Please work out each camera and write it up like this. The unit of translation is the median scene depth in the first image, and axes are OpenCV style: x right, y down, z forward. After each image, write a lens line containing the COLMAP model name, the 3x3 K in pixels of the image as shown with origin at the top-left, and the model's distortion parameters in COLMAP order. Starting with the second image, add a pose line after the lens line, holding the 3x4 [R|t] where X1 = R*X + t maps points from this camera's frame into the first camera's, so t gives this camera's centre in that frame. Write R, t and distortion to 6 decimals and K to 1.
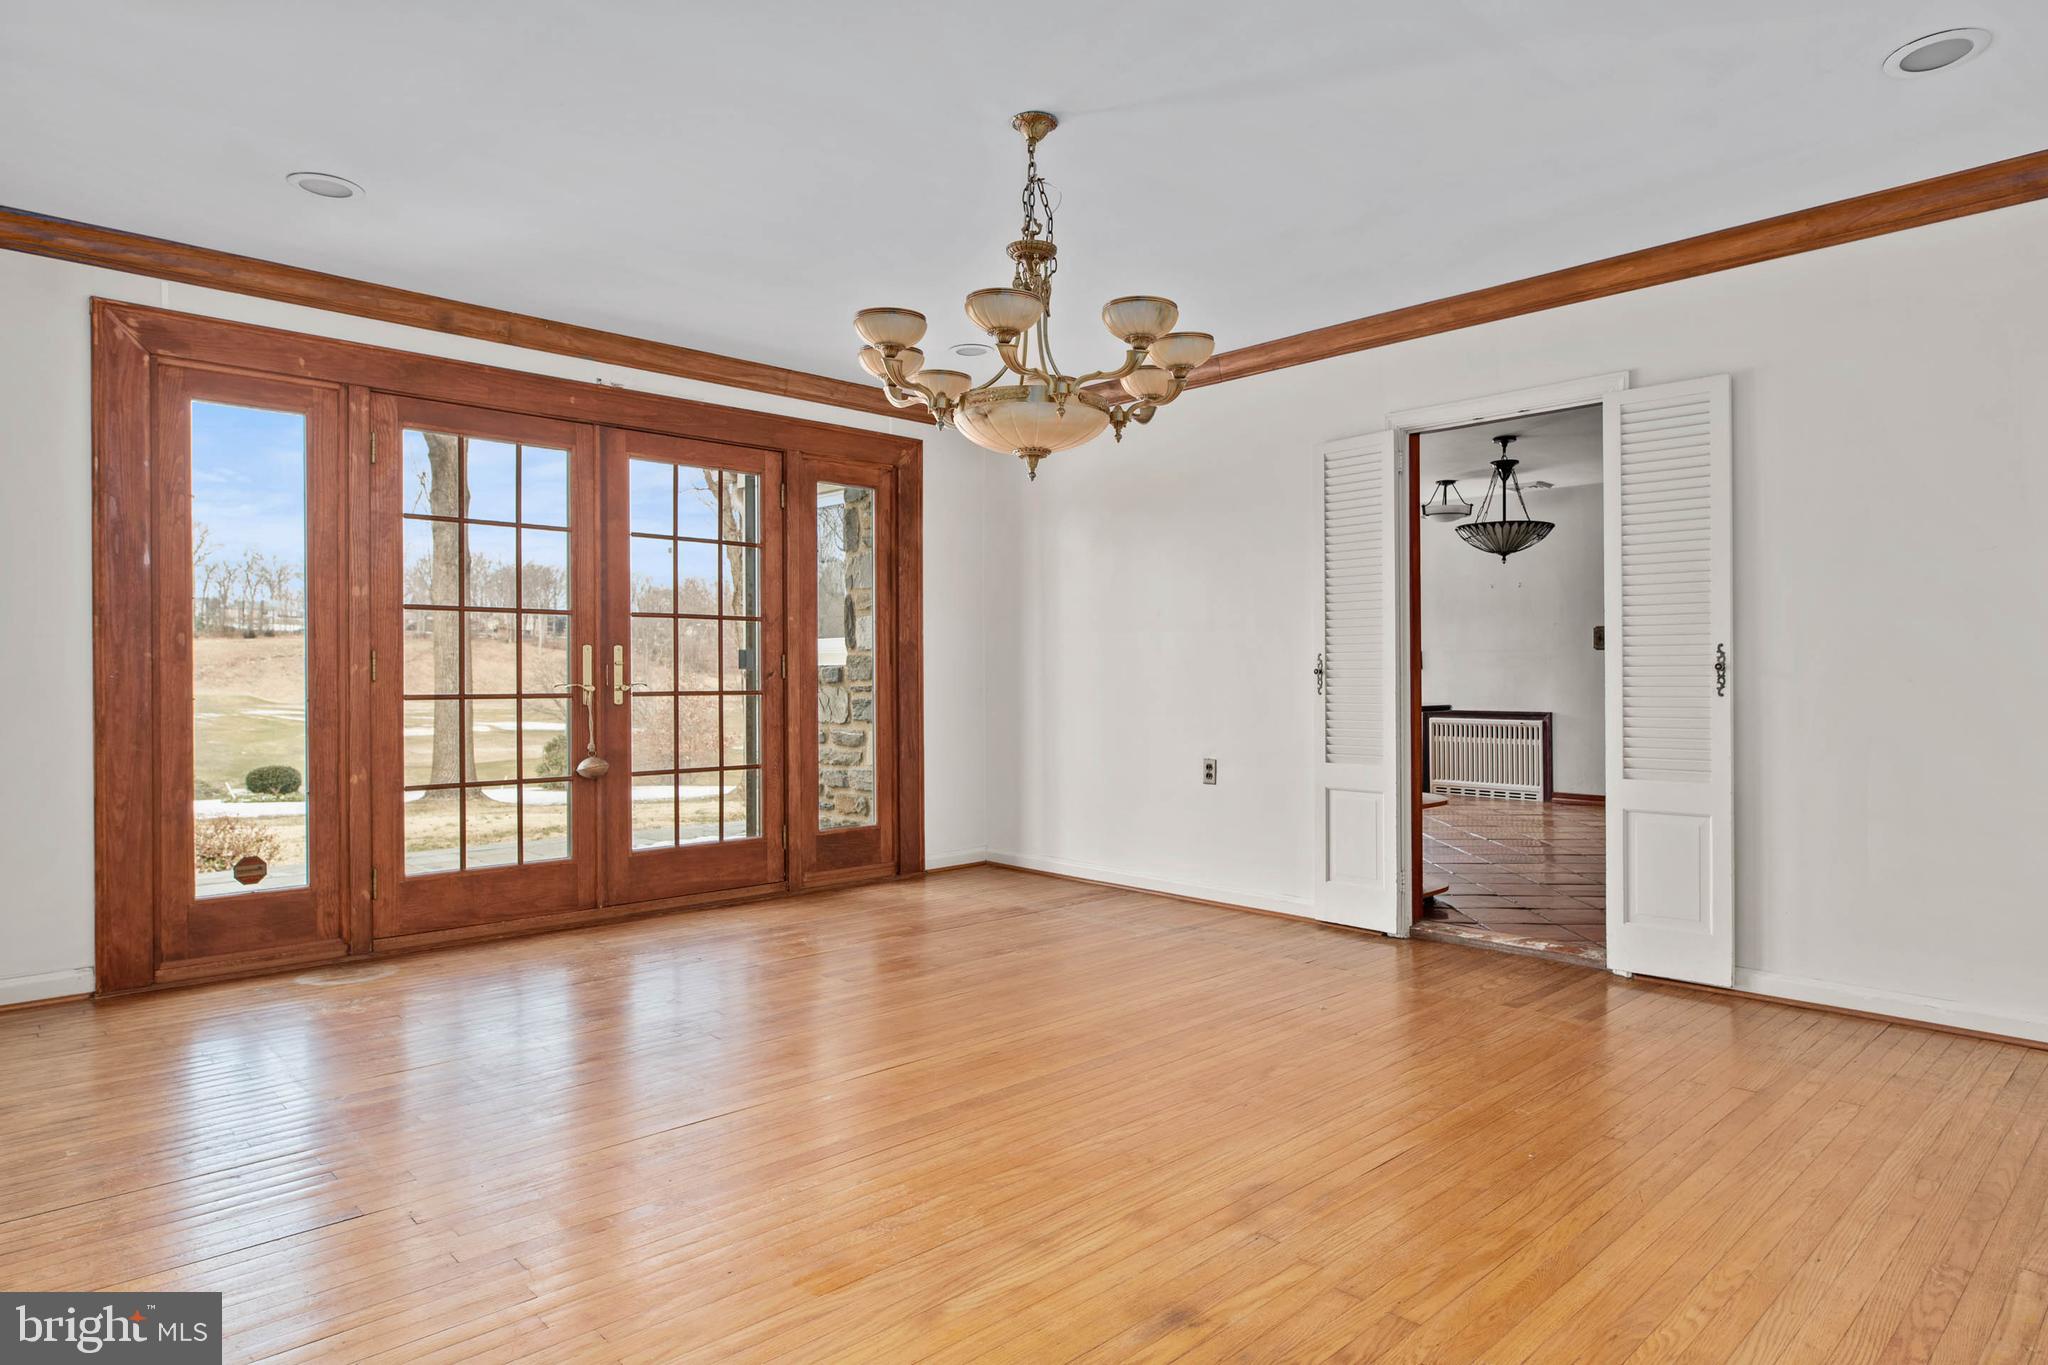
lens RADIAL K [[1195.7, 0, 1024.0], [0, 1195.7, 682.5], [0, 0, 1]] dist [0.000032, 0.000199]
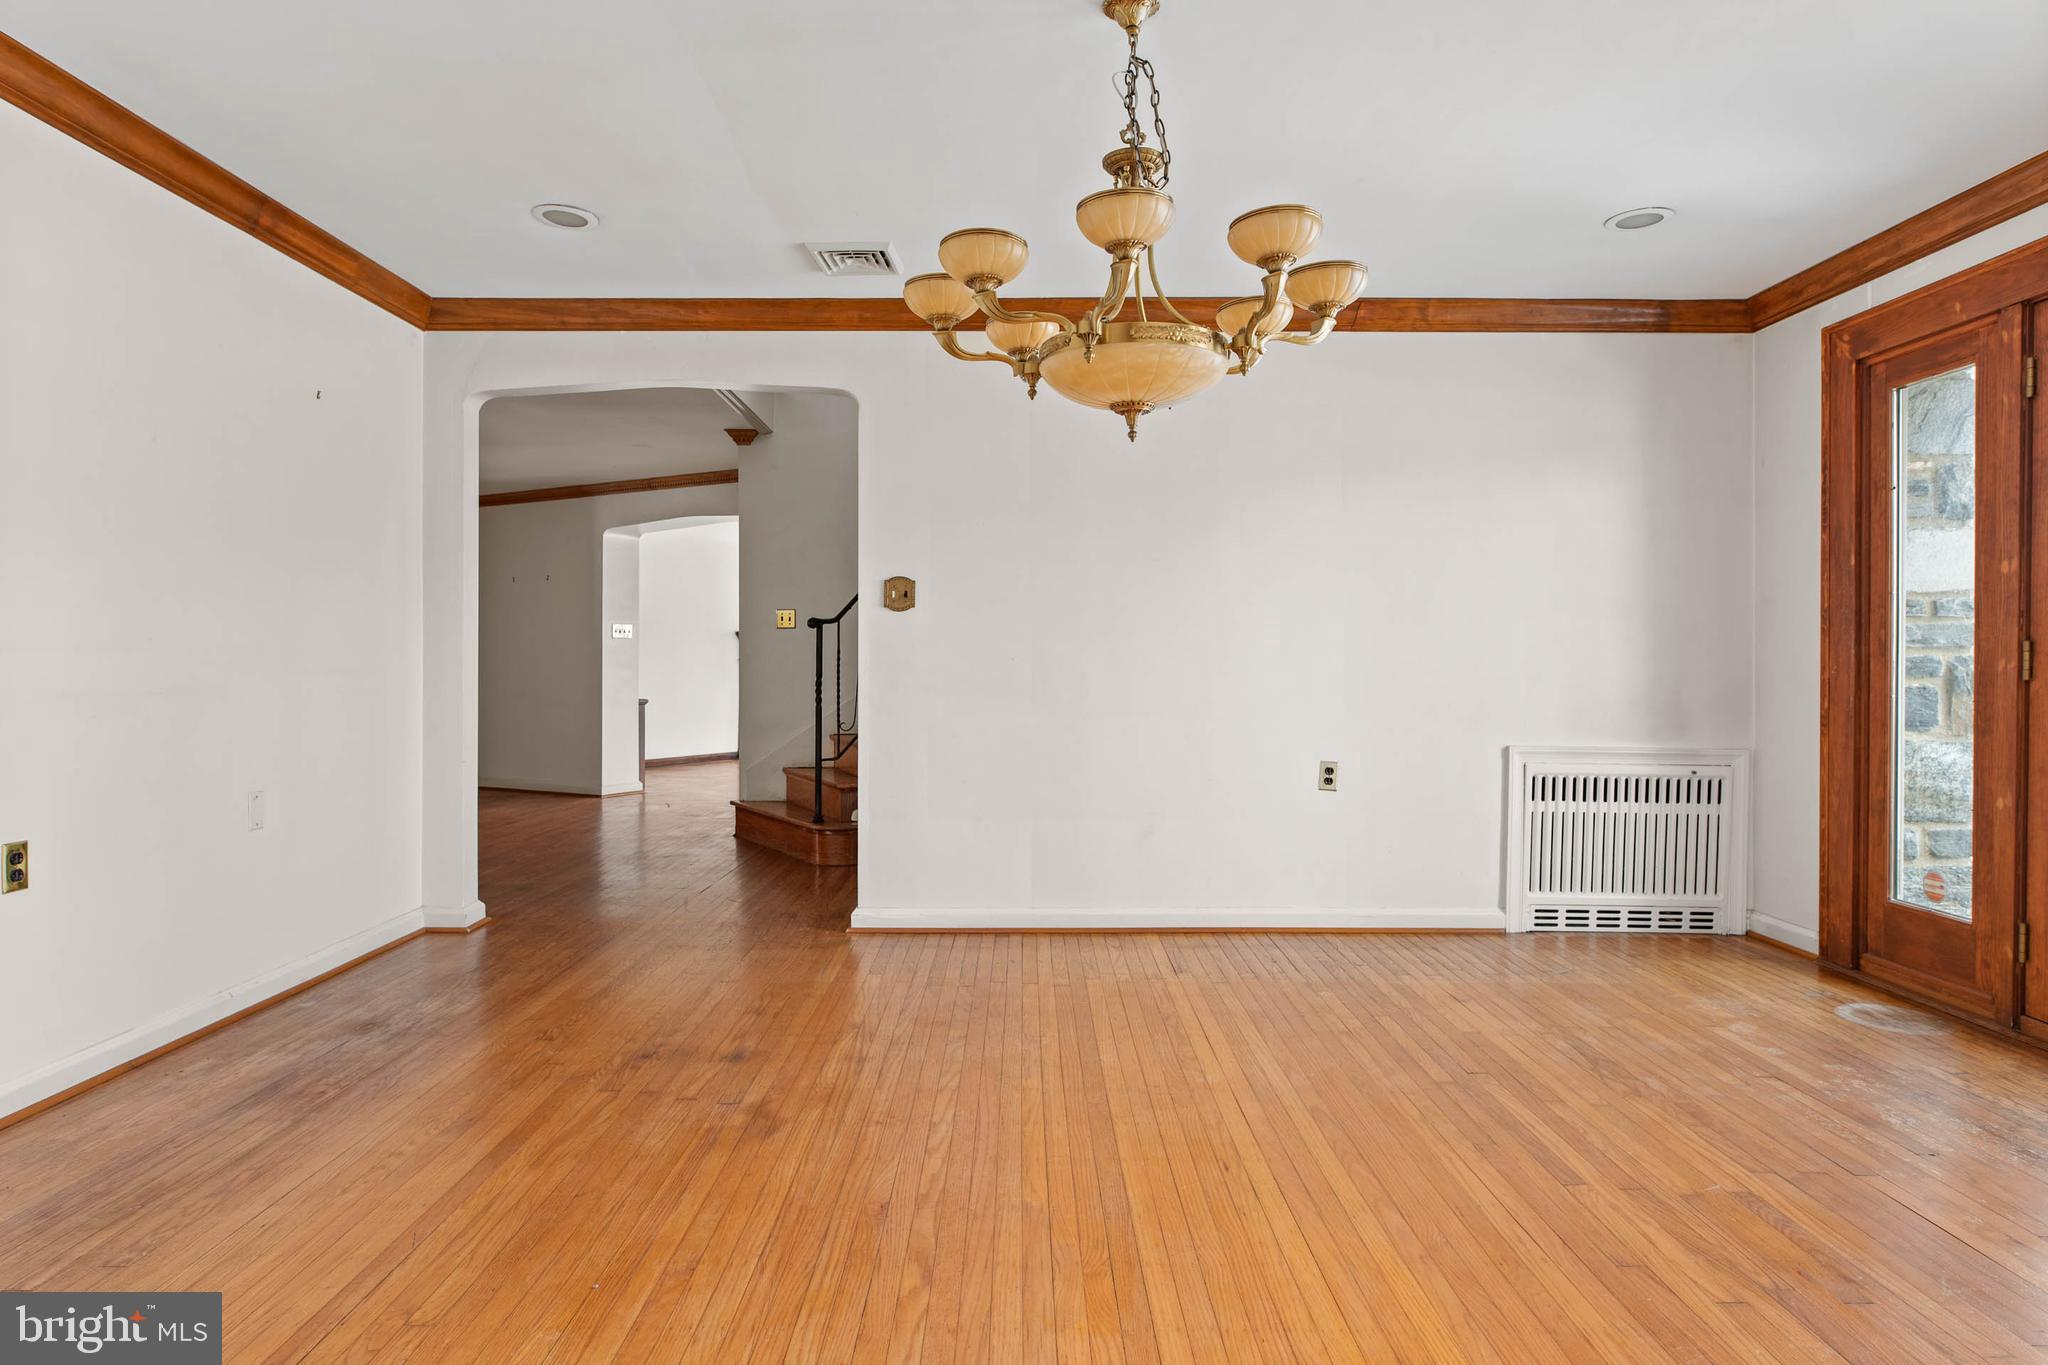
lens RADIAL K [[1195.7, 0, 1024.0], [0, 1195.7, 682.5], [0, 0, 1]] dist [0.000032, 0.000199]
pose [[-0.693822, 0.011416, -0.720056, 0.653545], [-0.003654, 0.999806, 0.019371, -0.017939], [0.720138, 0.016071, -0.693645, 1.519912]]
